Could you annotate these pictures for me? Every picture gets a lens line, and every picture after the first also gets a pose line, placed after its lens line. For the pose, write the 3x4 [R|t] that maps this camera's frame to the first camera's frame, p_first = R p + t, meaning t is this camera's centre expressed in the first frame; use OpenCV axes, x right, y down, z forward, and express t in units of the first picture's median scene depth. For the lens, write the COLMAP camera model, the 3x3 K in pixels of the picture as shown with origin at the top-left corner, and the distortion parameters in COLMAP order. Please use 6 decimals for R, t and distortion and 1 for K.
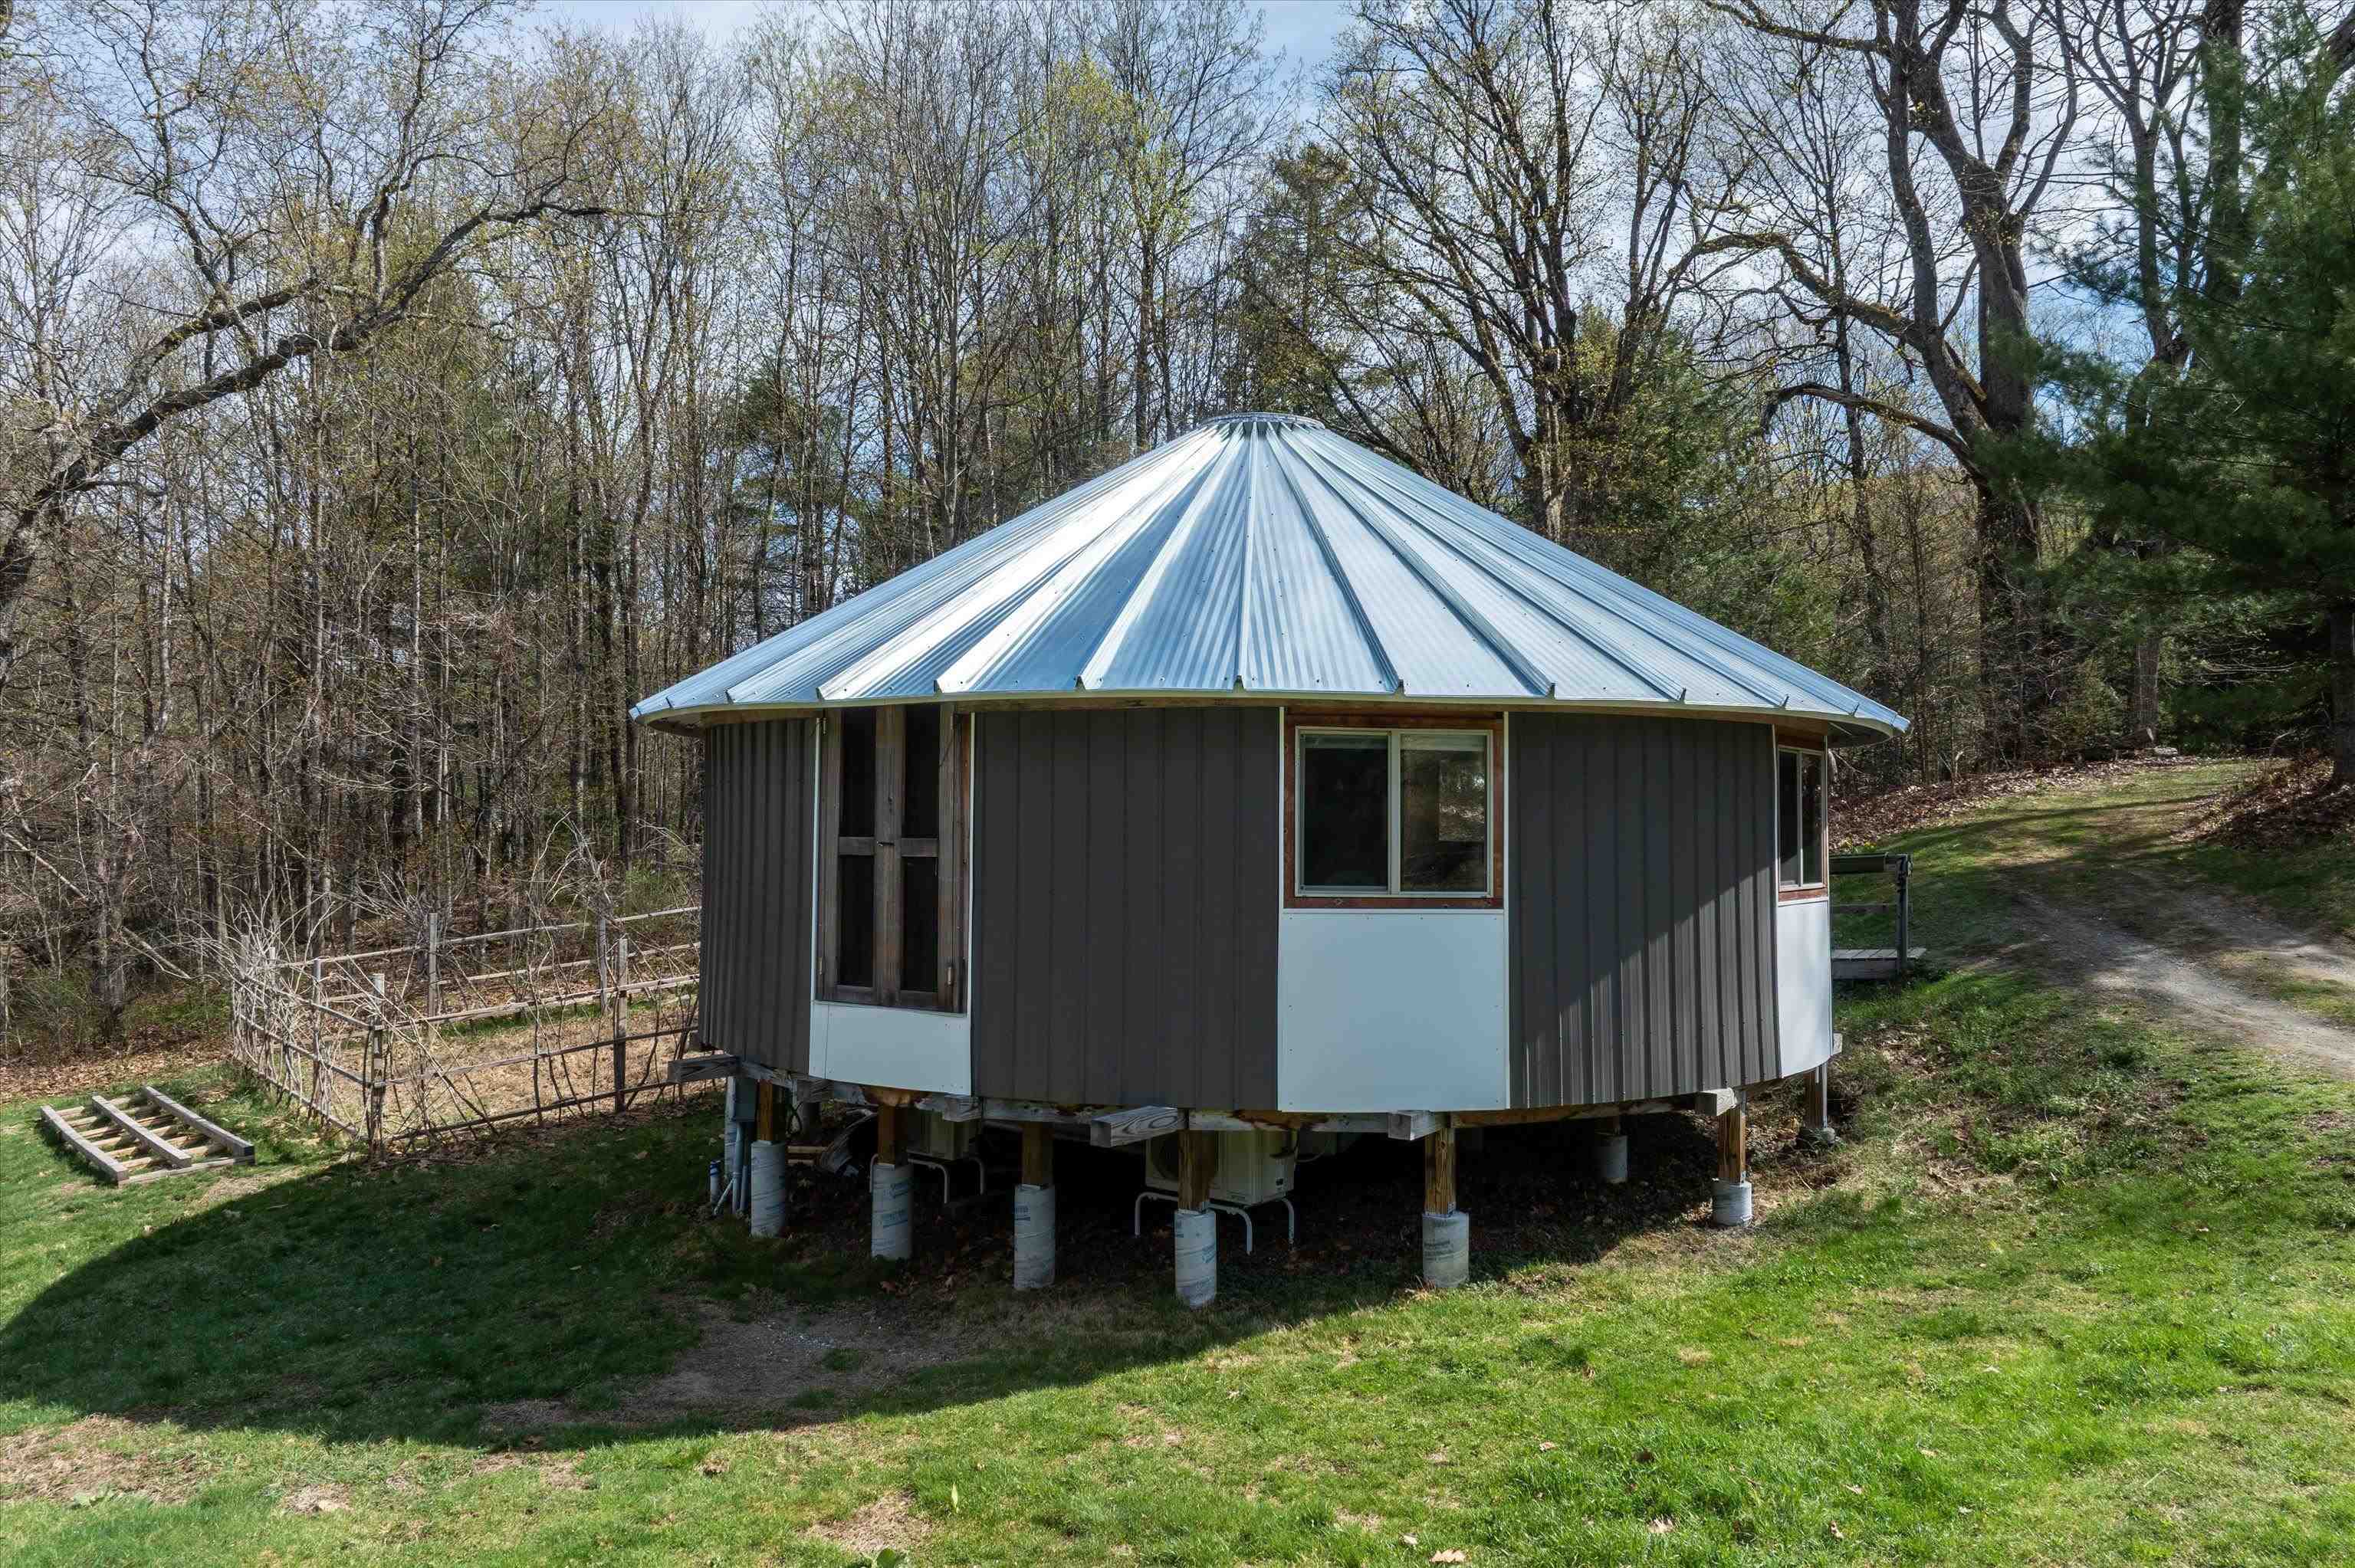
lens RADIAL K [[1652.2, 0, 1170.6], [0, 1652.2, 767.4], [0, 0, 1]] dist [-0.037302, 0.004507]
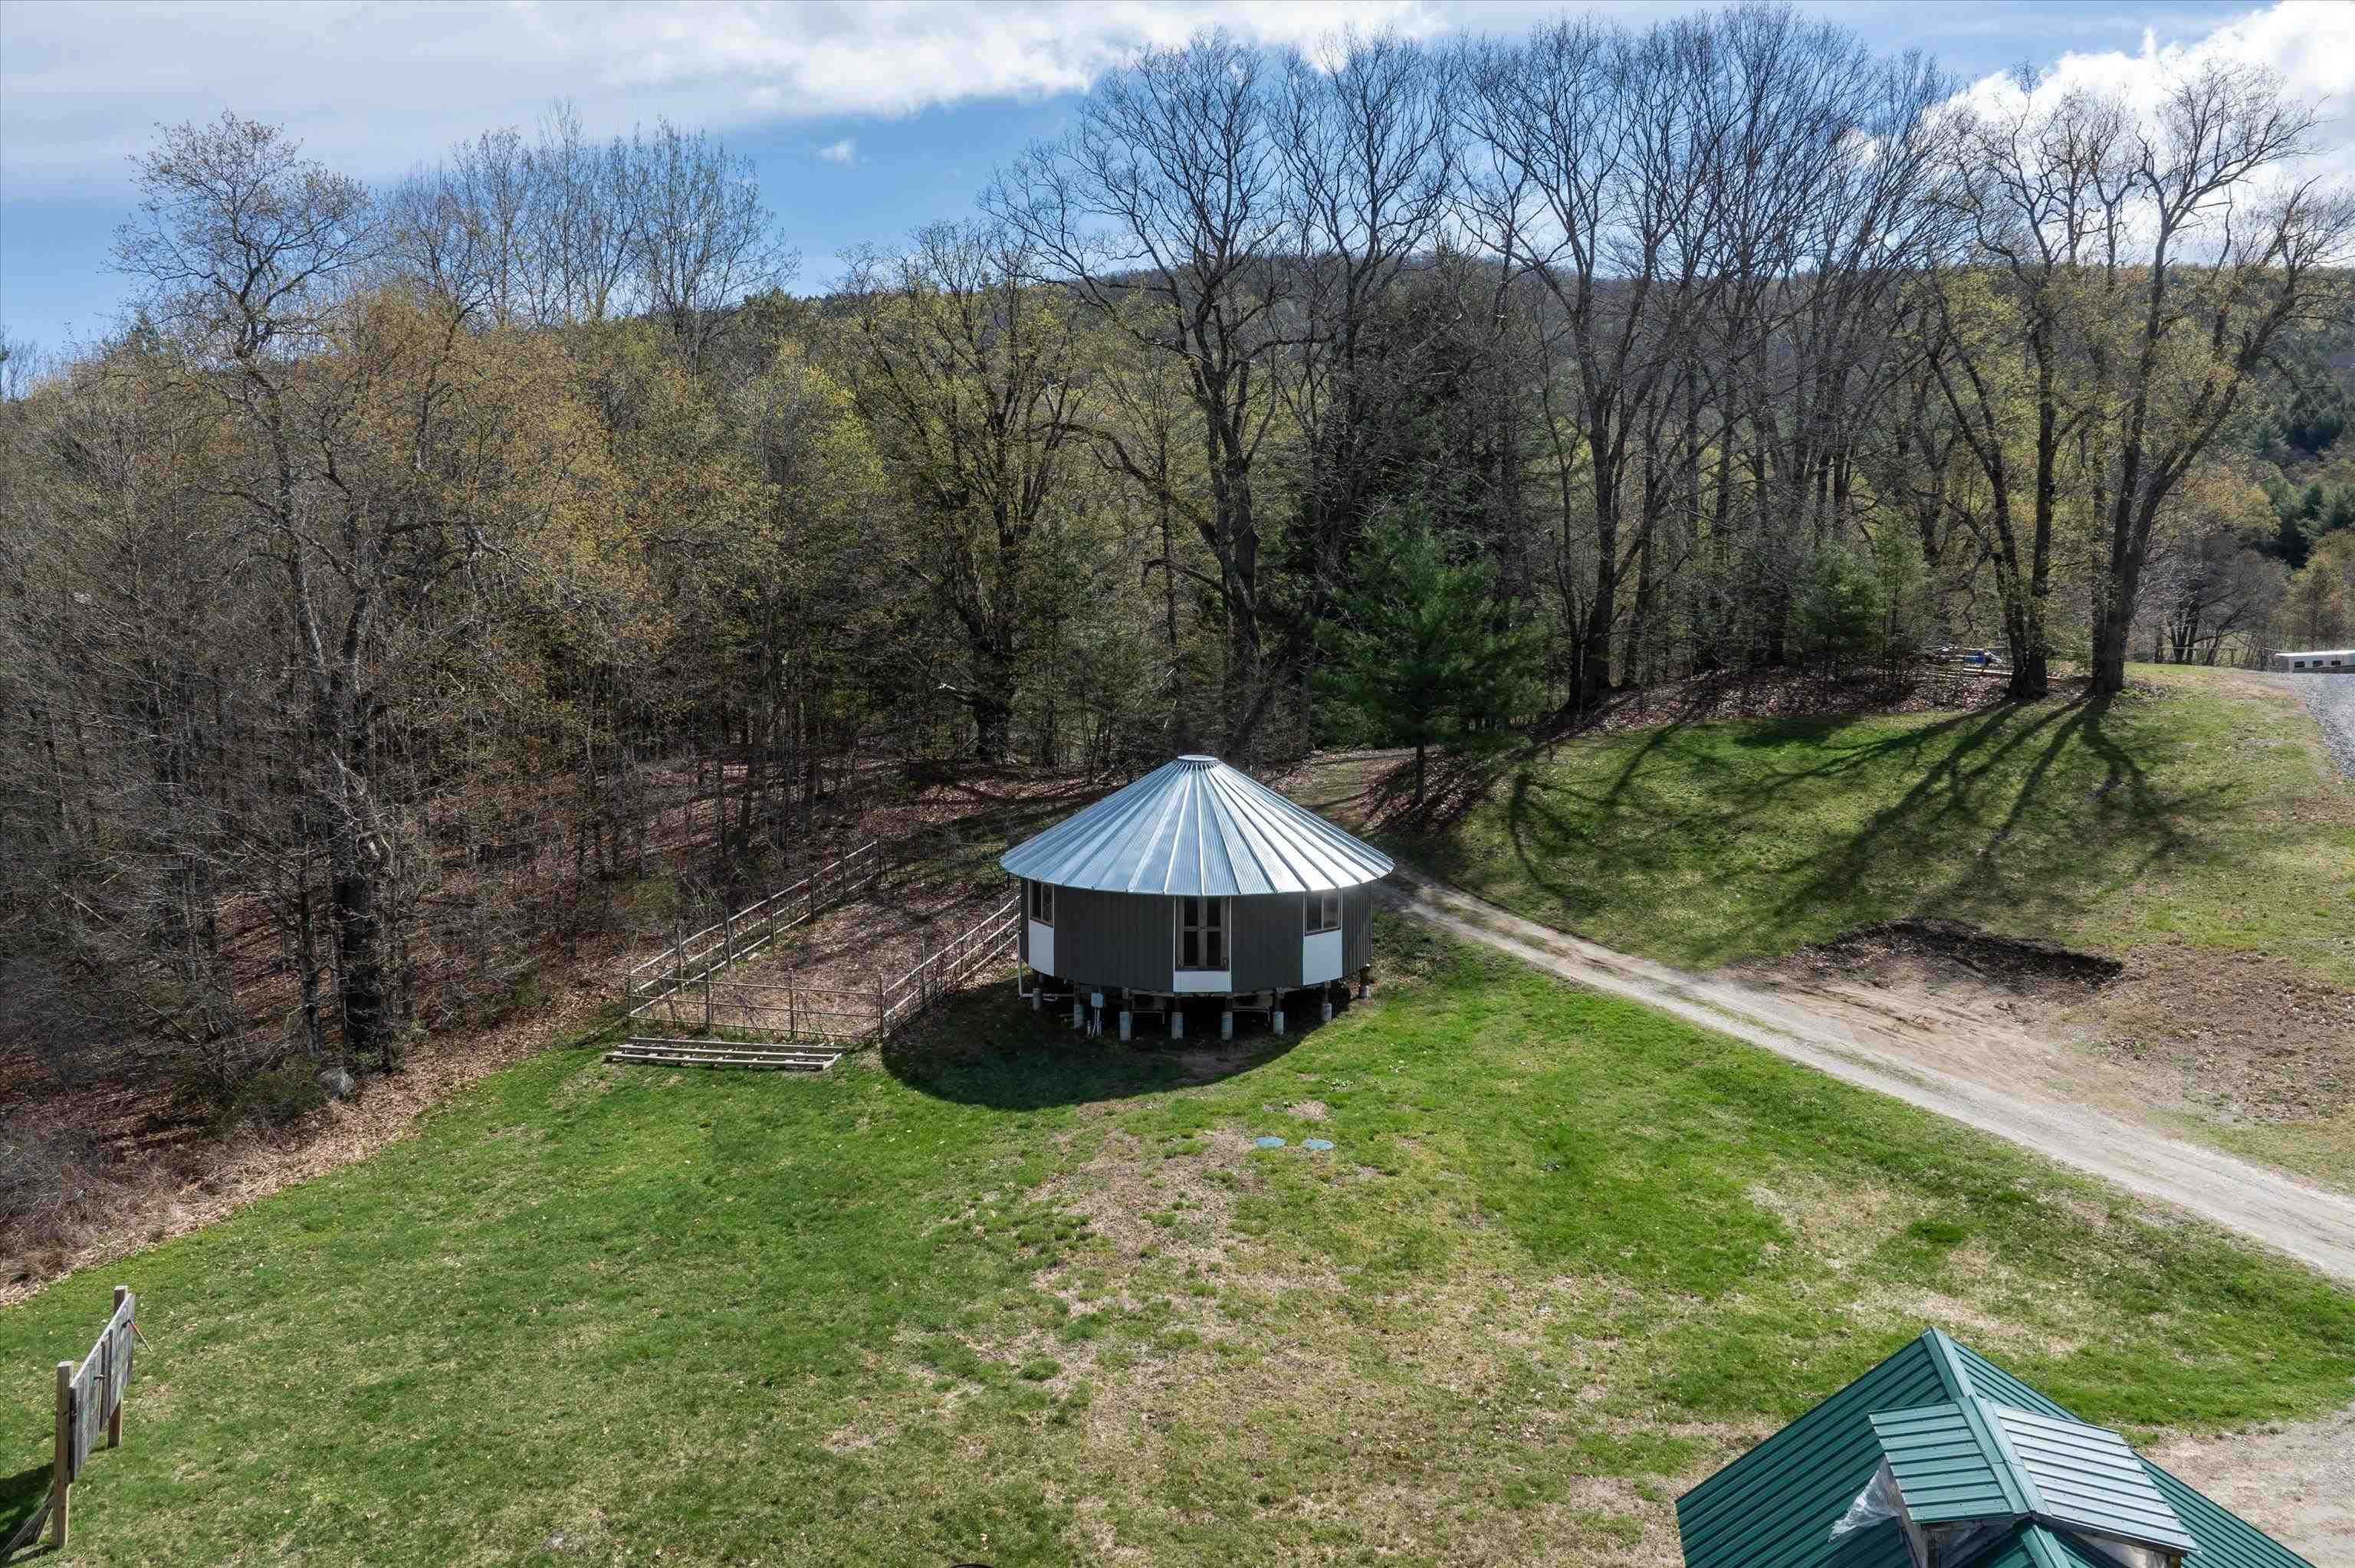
lens RADIAL K [[1652.2, 0, 1187.1], [0, 1652.2, 685.9], [0, 0, 1]] dist [-0.037302, 0.004507]
pose [[0.816698, -0.027727, 0.576399, -2.408221], [-0.021471, 0.996693, 0.078368, -0.815495], [-0.576666, -0.076379, 0.813402, -2.036532]]
